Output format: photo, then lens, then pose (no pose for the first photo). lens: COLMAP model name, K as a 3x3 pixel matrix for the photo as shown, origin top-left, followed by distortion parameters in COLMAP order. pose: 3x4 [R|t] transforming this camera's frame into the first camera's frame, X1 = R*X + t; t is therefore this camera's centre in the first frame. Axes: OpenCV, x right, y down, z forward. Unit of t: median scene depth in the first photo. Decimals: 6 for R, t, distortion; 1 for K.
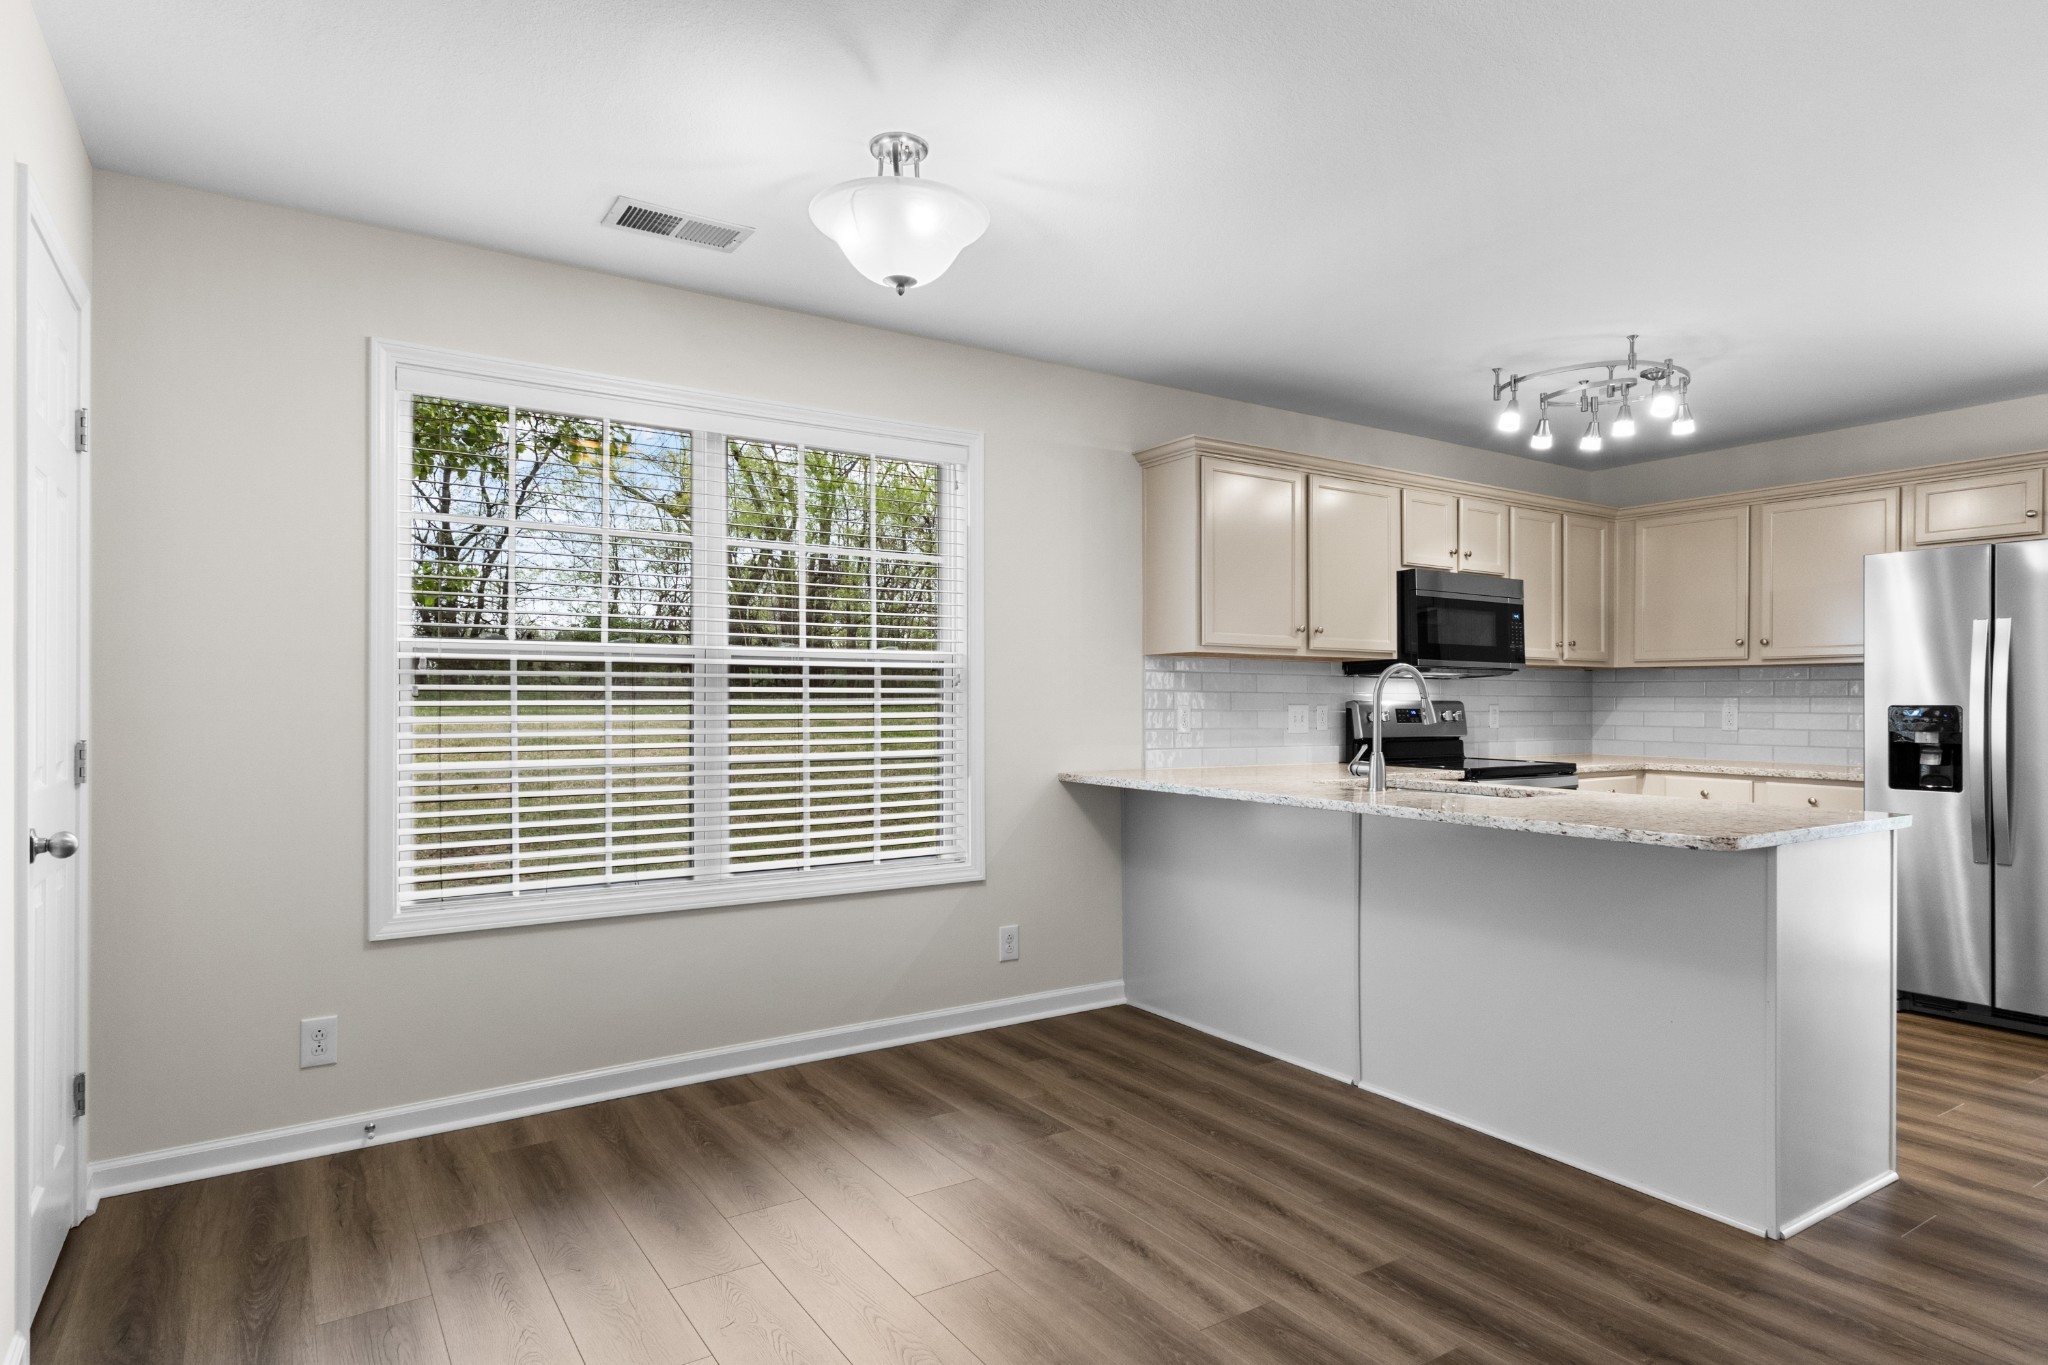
lens RADIAL K [[1119.4, 0, 1016.6], [0, 1119.4, 693.9], [0, 0, 1]] dist [0.007797, -0.001221]
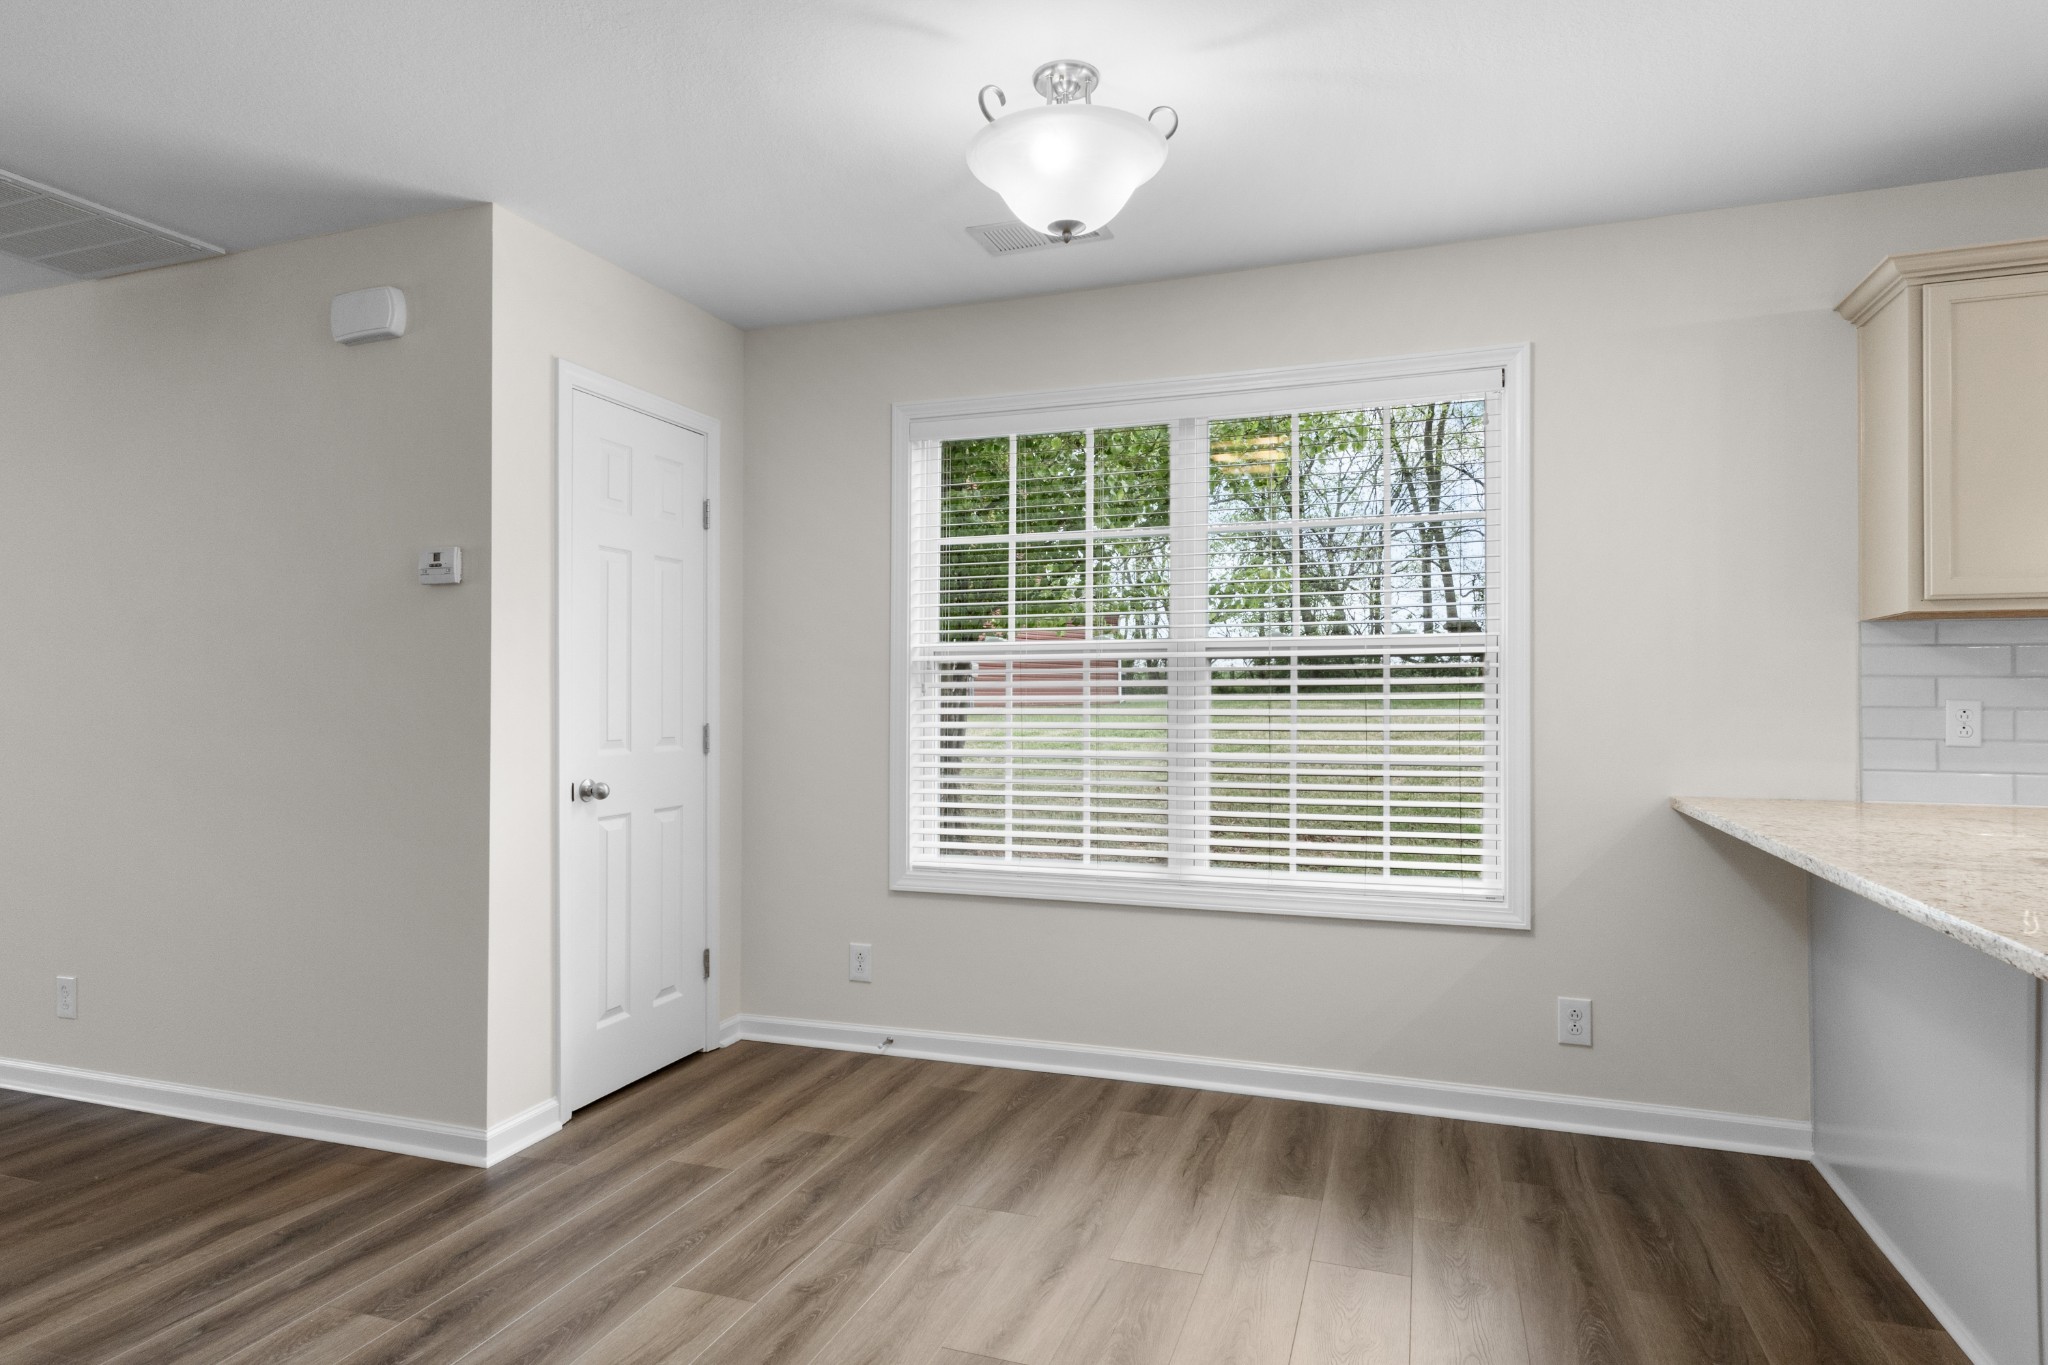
lens RADIAL K [[1119.4, 0, 1025.3], [0, 1119.4, 688.6], [0, 0, 1]] dist [0.007797, -0.001221]
pose [[0.614677, -0.006944, -0.788748, 0.436033], [0.008307, 0.999963, -0.002330, 0.001655], [0.788735, -0.005120, 0.614712, 0.316687]]
